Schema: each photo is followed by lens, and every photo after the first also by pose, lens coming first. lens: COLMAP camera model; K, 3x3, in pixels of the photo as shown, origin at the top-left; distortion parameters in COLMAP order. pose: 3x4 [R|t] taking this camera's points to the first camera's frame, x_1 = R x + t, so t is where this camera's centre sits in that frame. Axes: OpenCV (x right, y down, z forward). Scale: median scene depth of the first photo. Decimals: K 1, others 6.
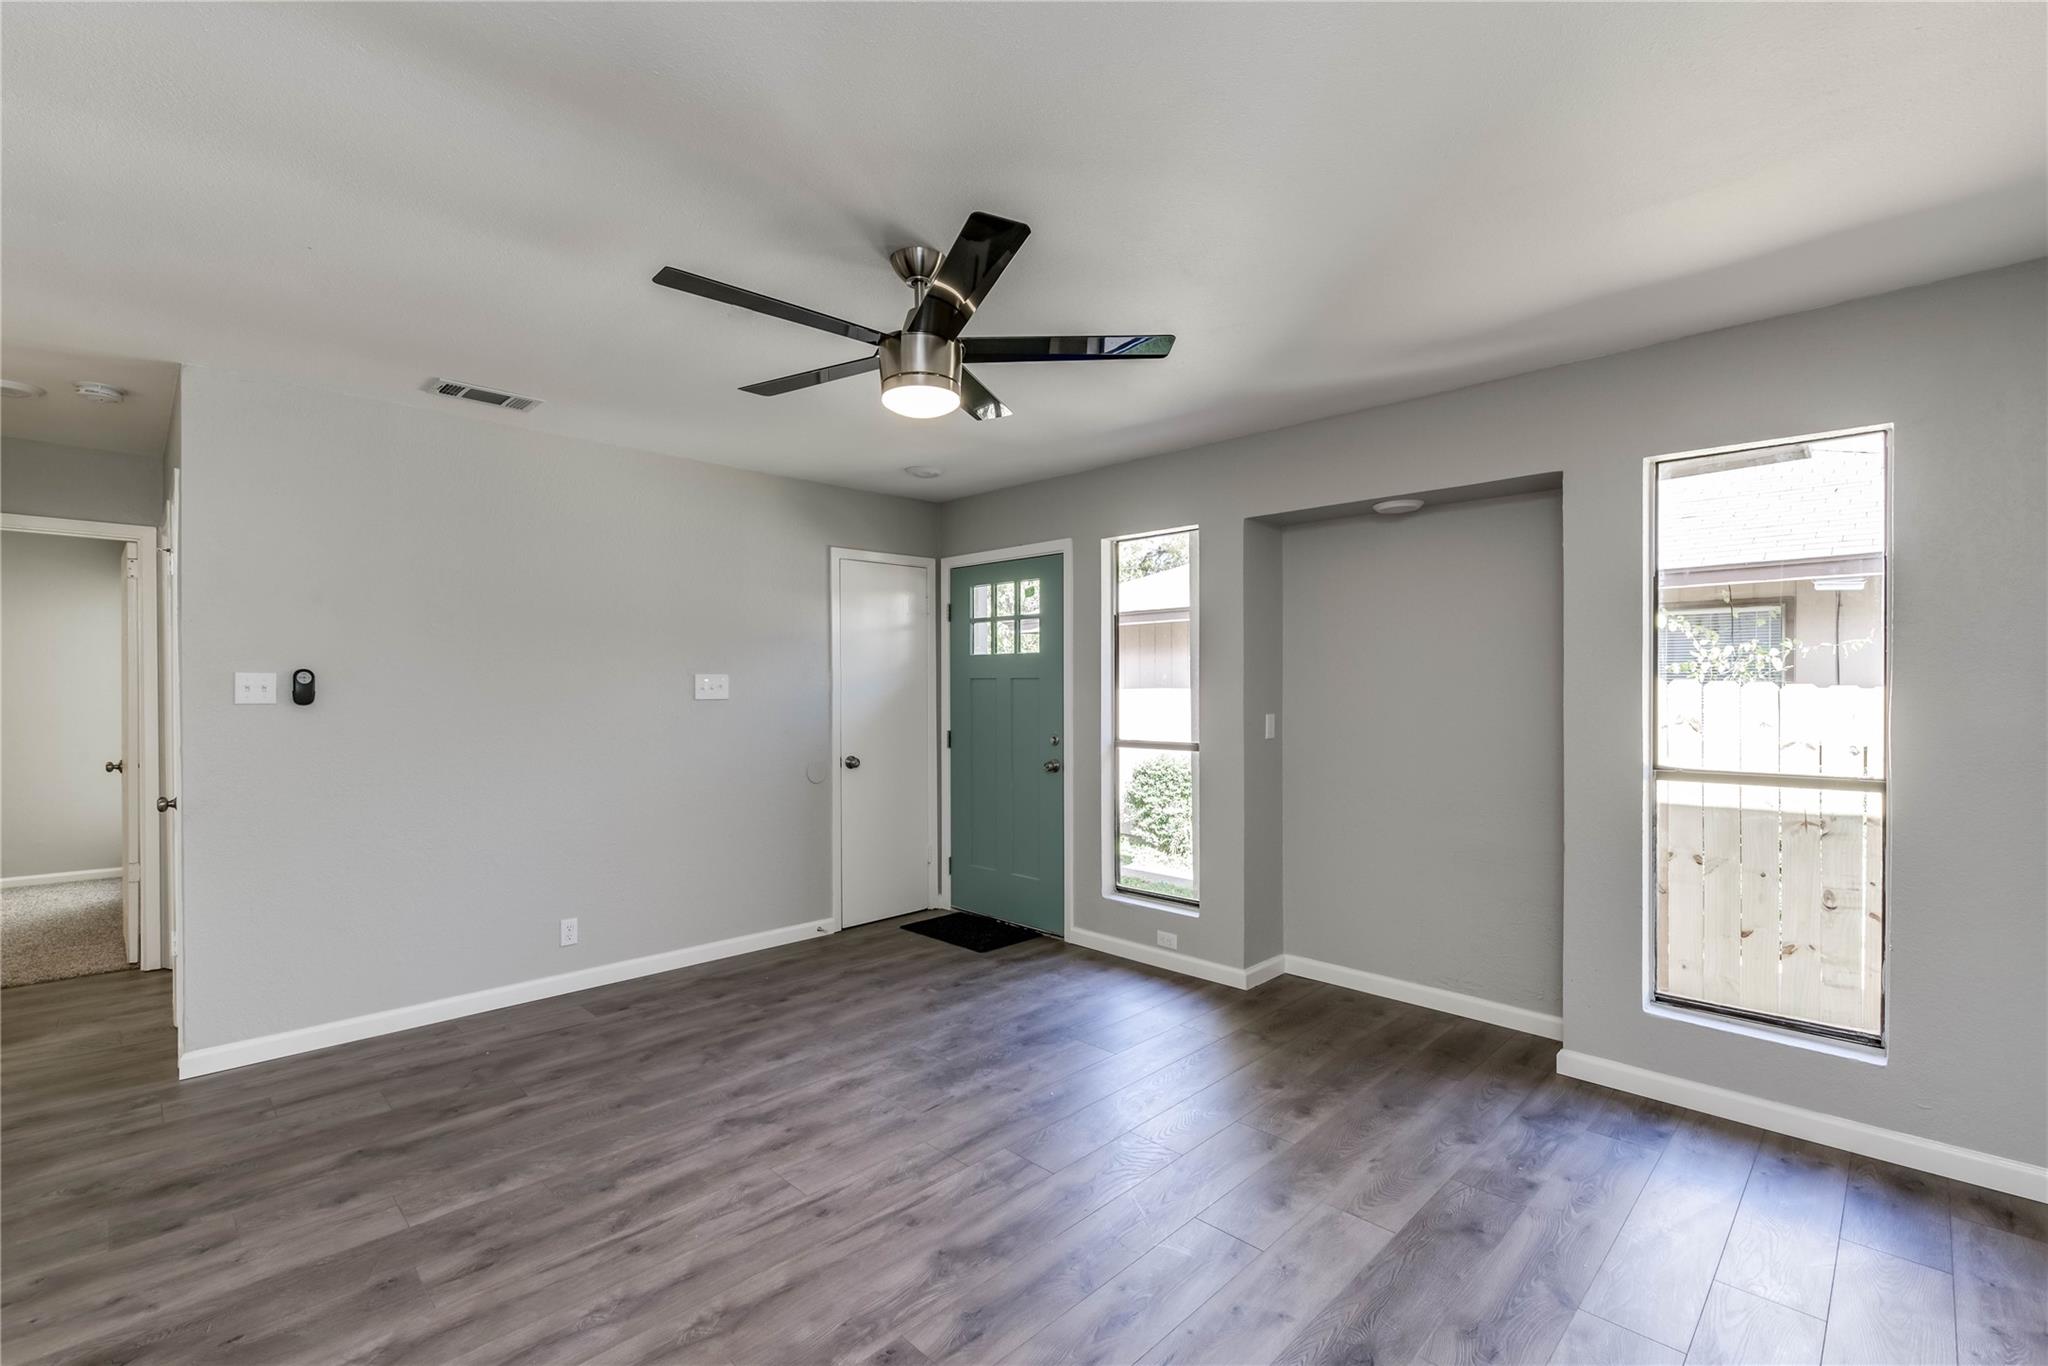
lens RADIAL K [[897.7, 0, 1022.6], [0, 897.7, 699.3], [0, 0, 1]] dist [-0.003243, -0.001712]
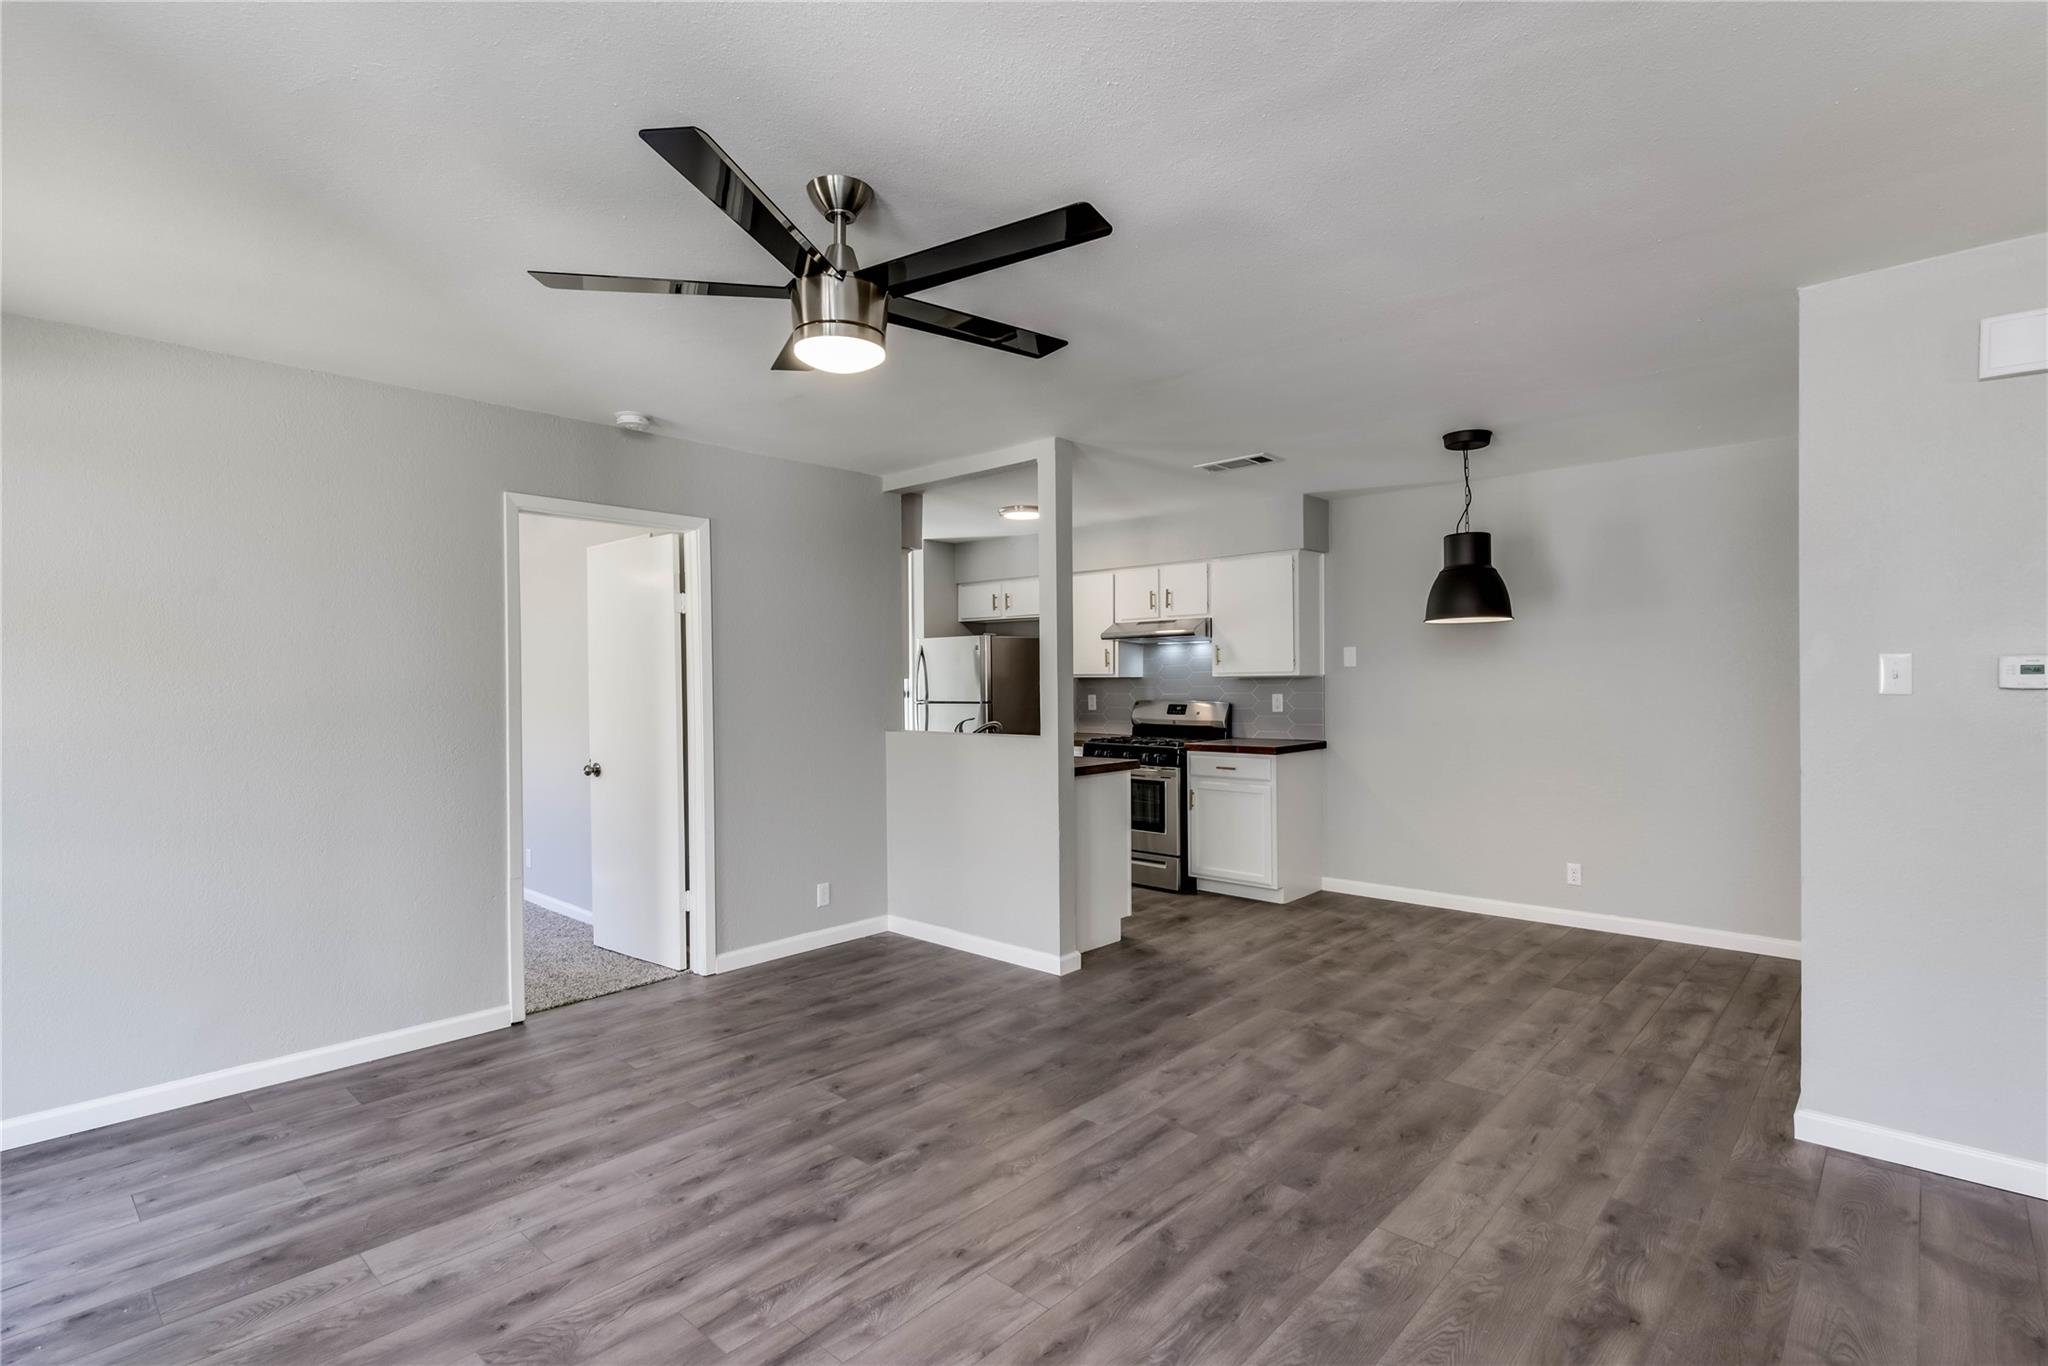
lens RADIAL K [[985.4, 0, 1011.9], [0, 985.4, 682.0], [0, 0, 1]] dist [0.001505, 0.000995]
pose [[-0.999618, 0.010860, -0.025416, -0.175944], [0.010359, 0.999751, 0.019749, -0.021998], [0.025625, 0.019478, -0.999482, 1.369350]]
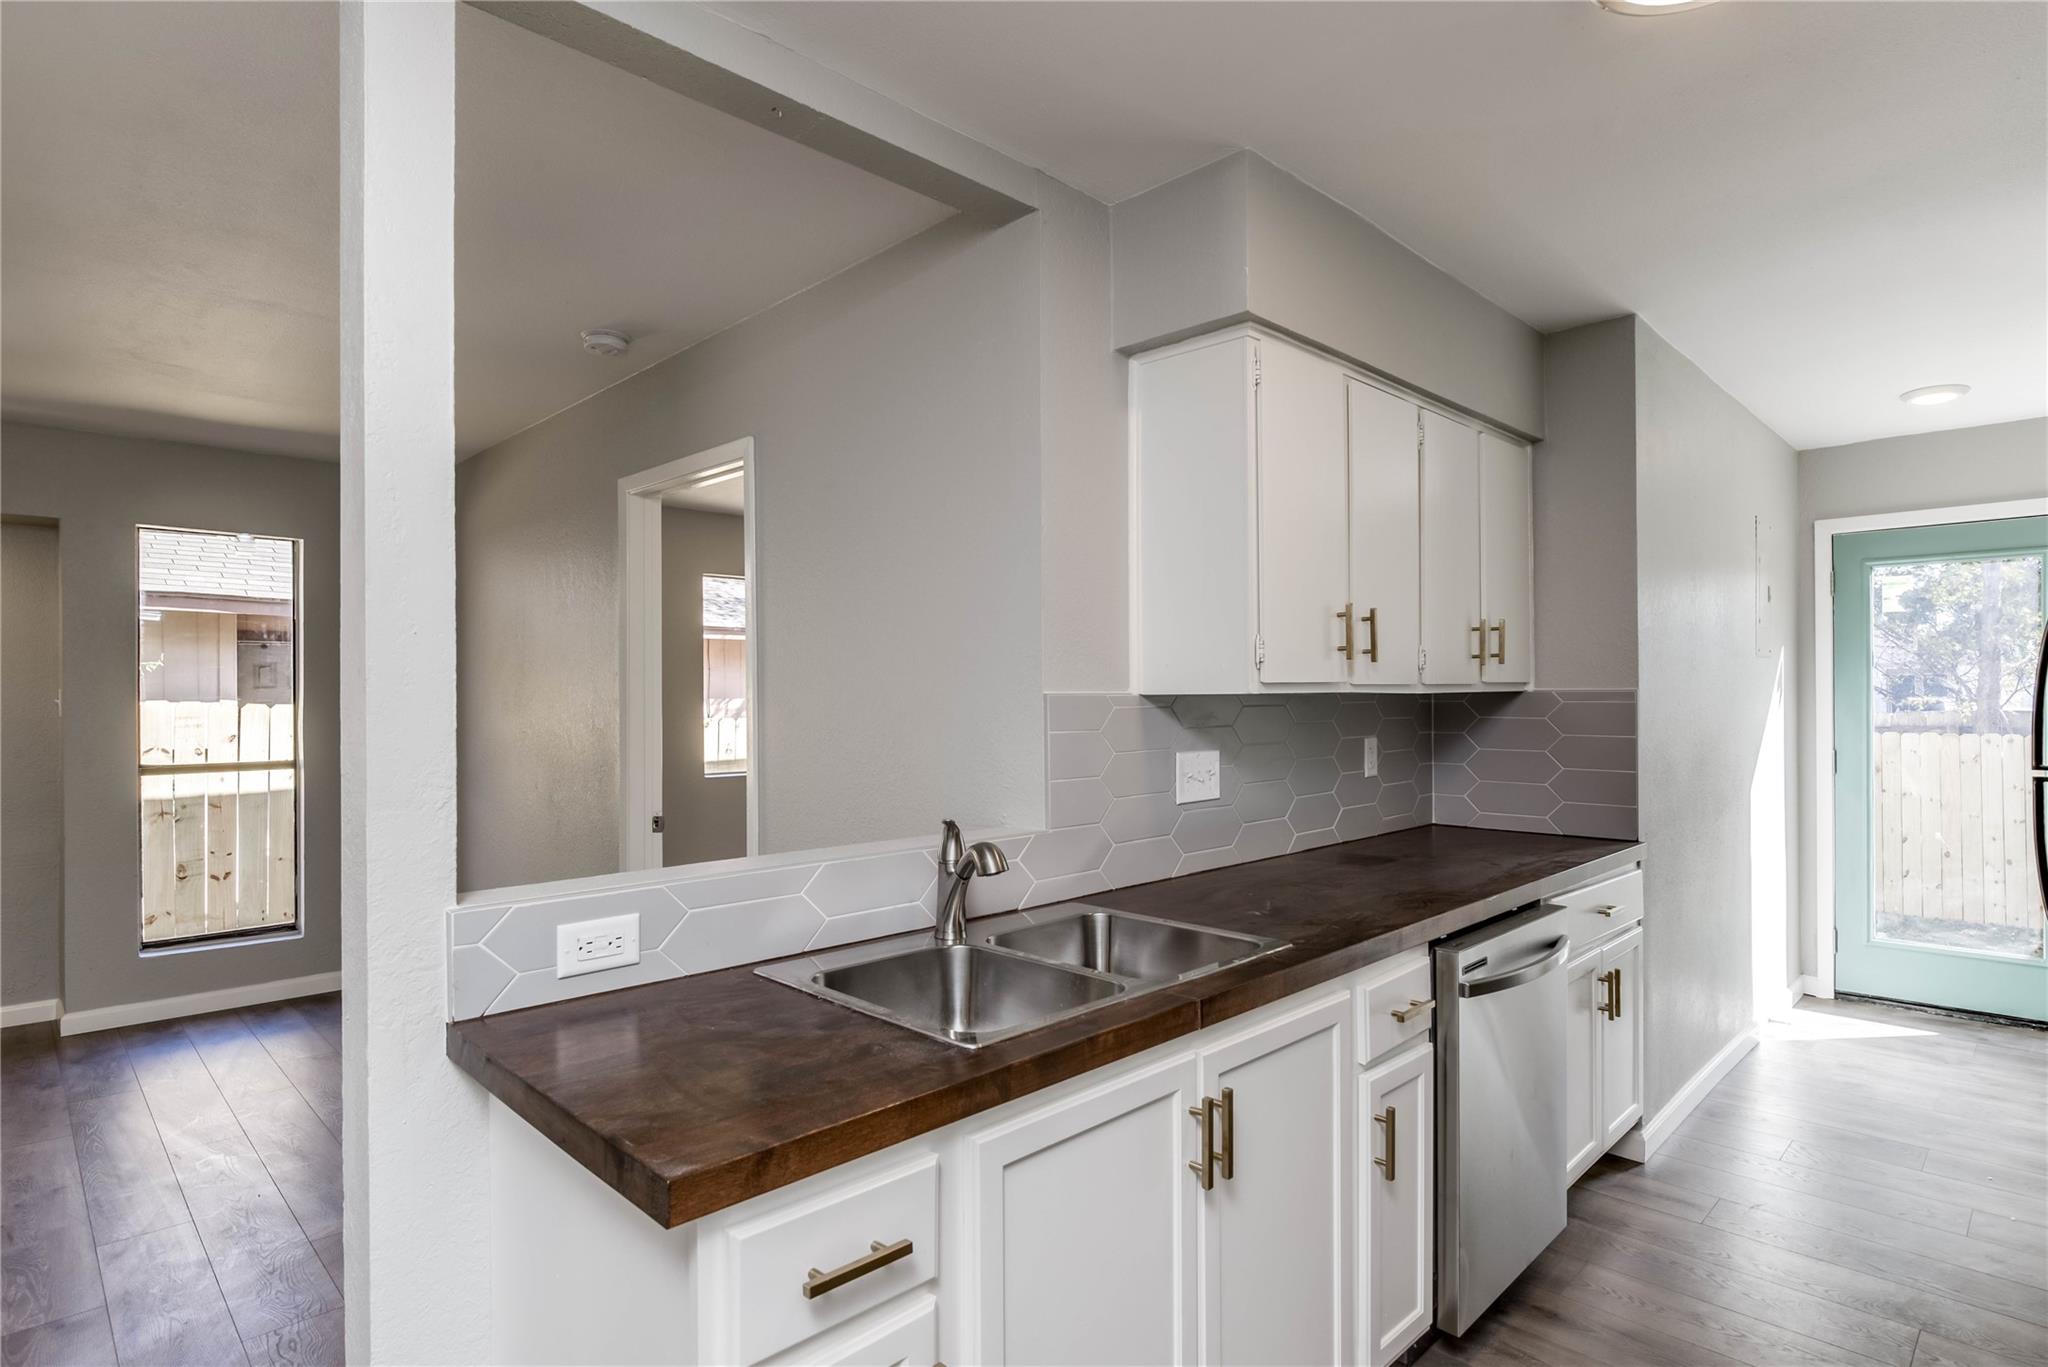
lens RADIAL K [[1044.2, 0, 1027.4], [0, 1044.2, 694.9], [0, 0, 1]] dist [-0.011927, -0.000611]
pose [[-0.001074, 0.002369, 0.999997, -0.683583], [0.019760, 0.999802, -0.002348, 0.004326], [-0.999804, 0.019758, -0.001120, -0.233085]]
